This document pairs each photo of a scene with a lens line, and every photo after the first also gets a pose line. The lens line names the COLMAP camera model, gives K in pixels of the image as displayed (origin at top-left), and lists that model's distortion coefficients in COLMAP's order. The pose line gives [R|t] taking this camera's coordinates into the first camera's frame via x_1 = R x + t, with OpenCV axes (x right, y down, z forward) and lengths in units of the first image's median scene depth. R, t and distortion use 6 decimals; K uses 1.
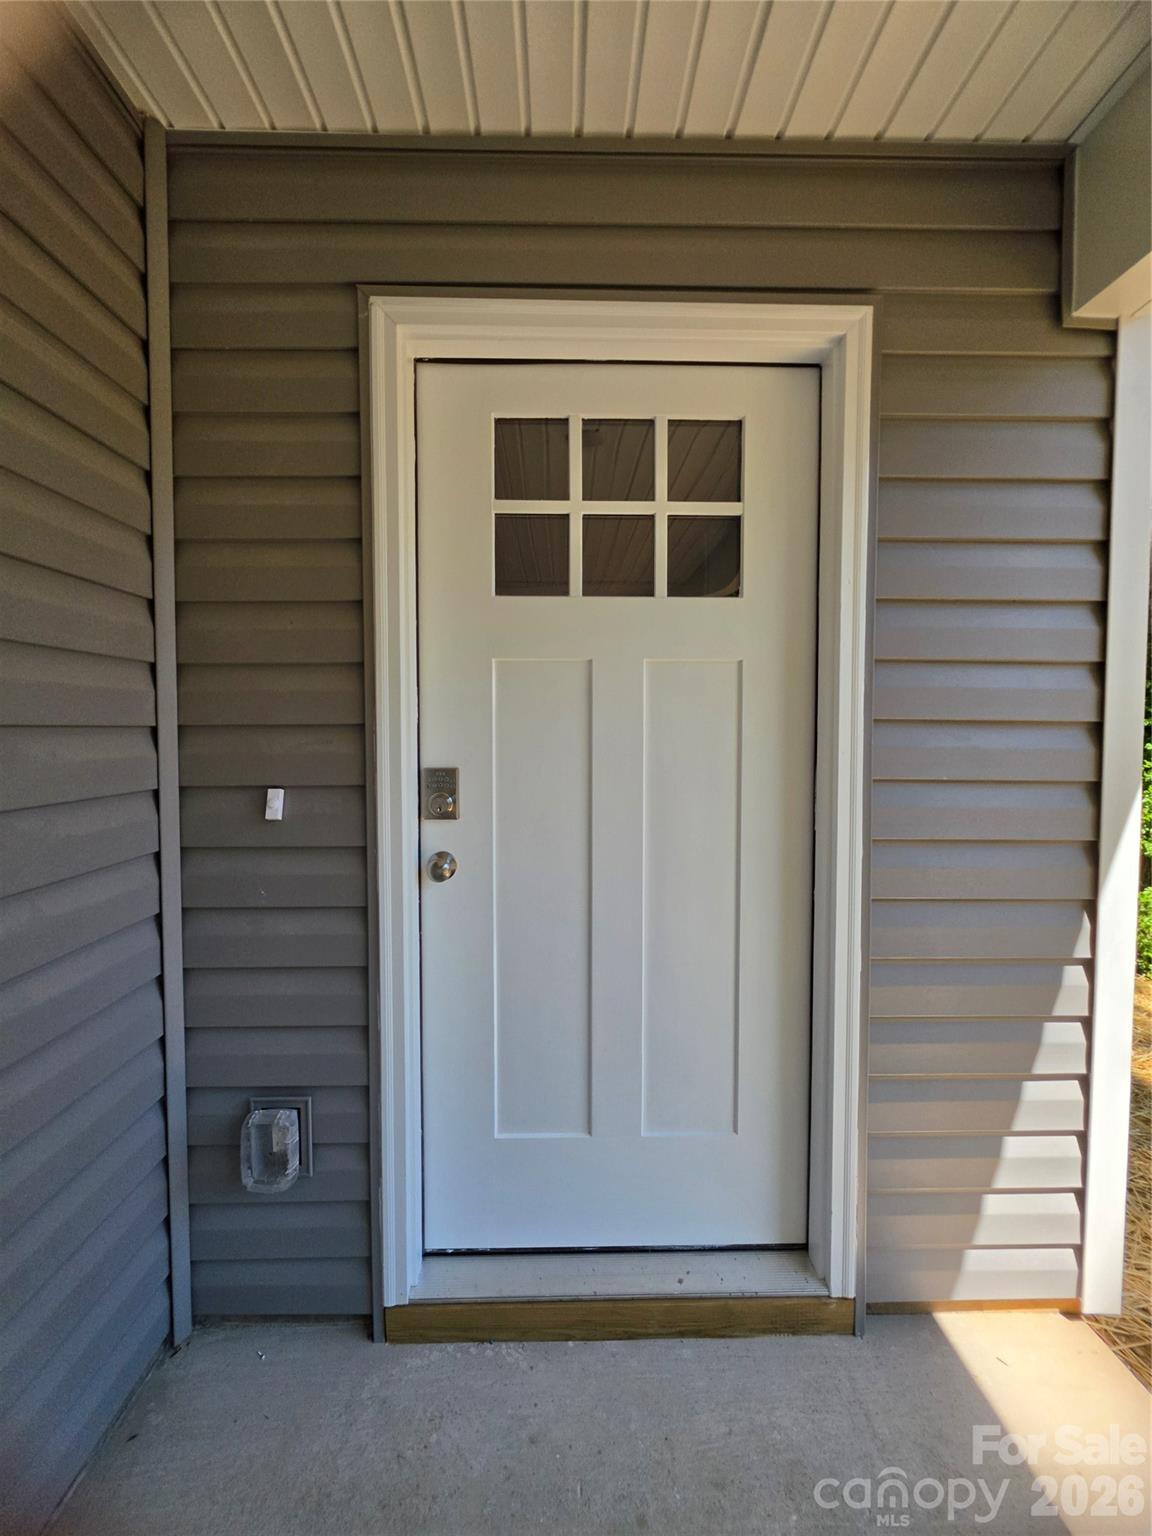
lens RADIAL K [[617.3, 0, 573.7], [0, 617.3, 755.8], [0, 0, 1]] dist [-0.002590, 0.000317]
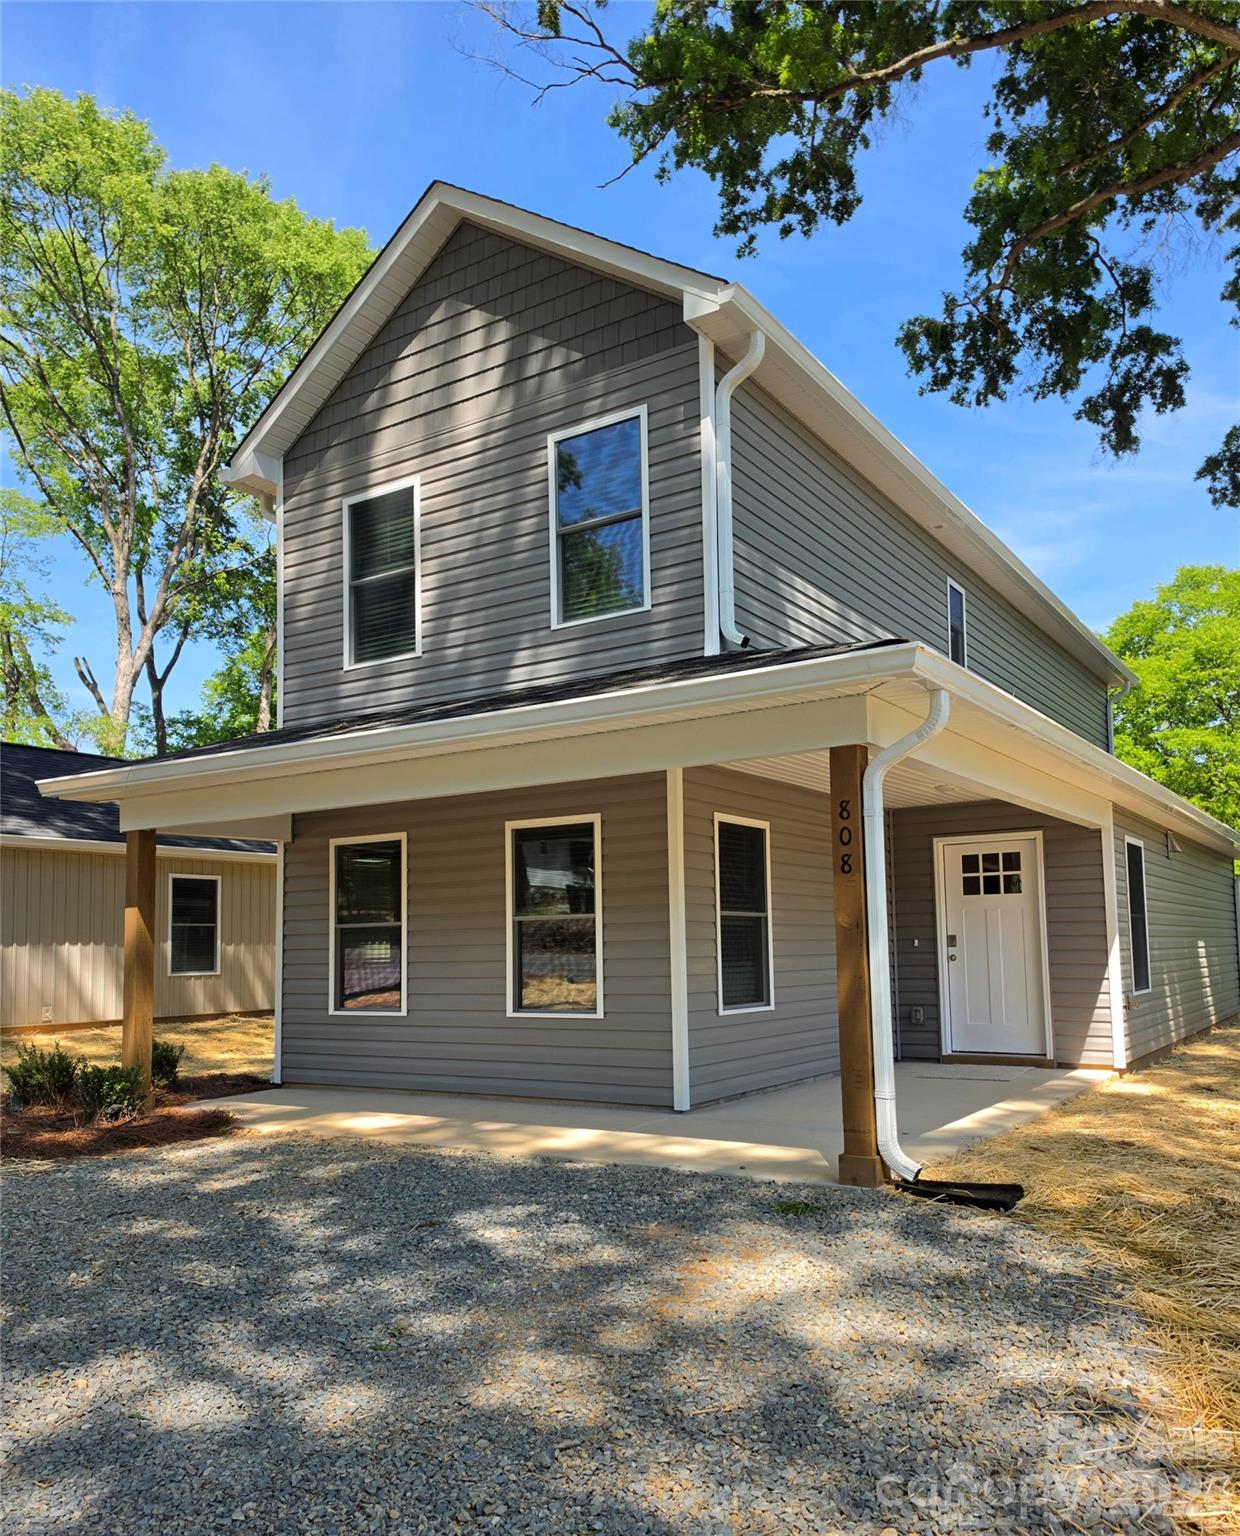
lens RADIAL K [[1197.3, 0, 622.5], [0, 1197.3, 849.9], [0, 0, 1]] dist [0.050399, -0.053612]
pose [[0.822467, -0.061656, -0.565461, 2.795530], [-0.004419, 0.993386, -0.114742, 0.418971], [0.568796, 0.096870, 0.816754, -7.555290]]
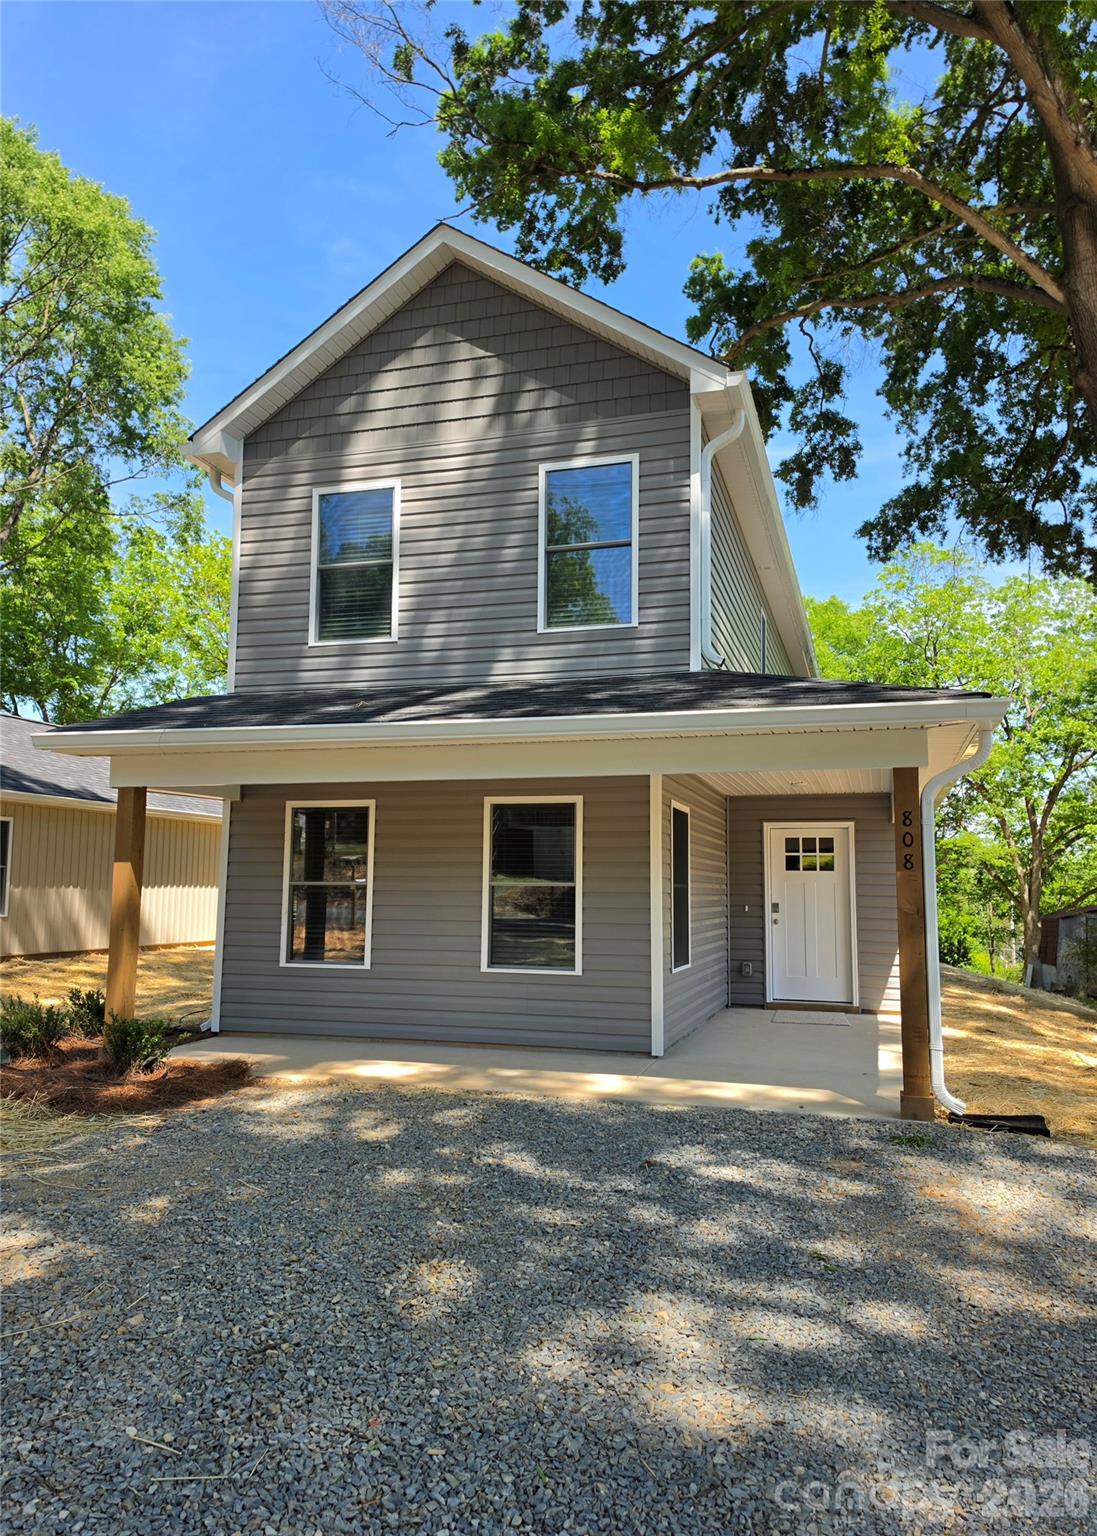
lens RADIAL K [[1089.5, 0, 549.6], [0, 1089.5, 771.7], [0, 0, 1]] dist [0.056448, -0.008713]
pose [[0.949774, -0.023606, -0.312045, 0.928205], [-0.022935, 0.989218, -0.144641, 0.315840], [0.312095, 0.144533, 0.938992, -8.883041]]
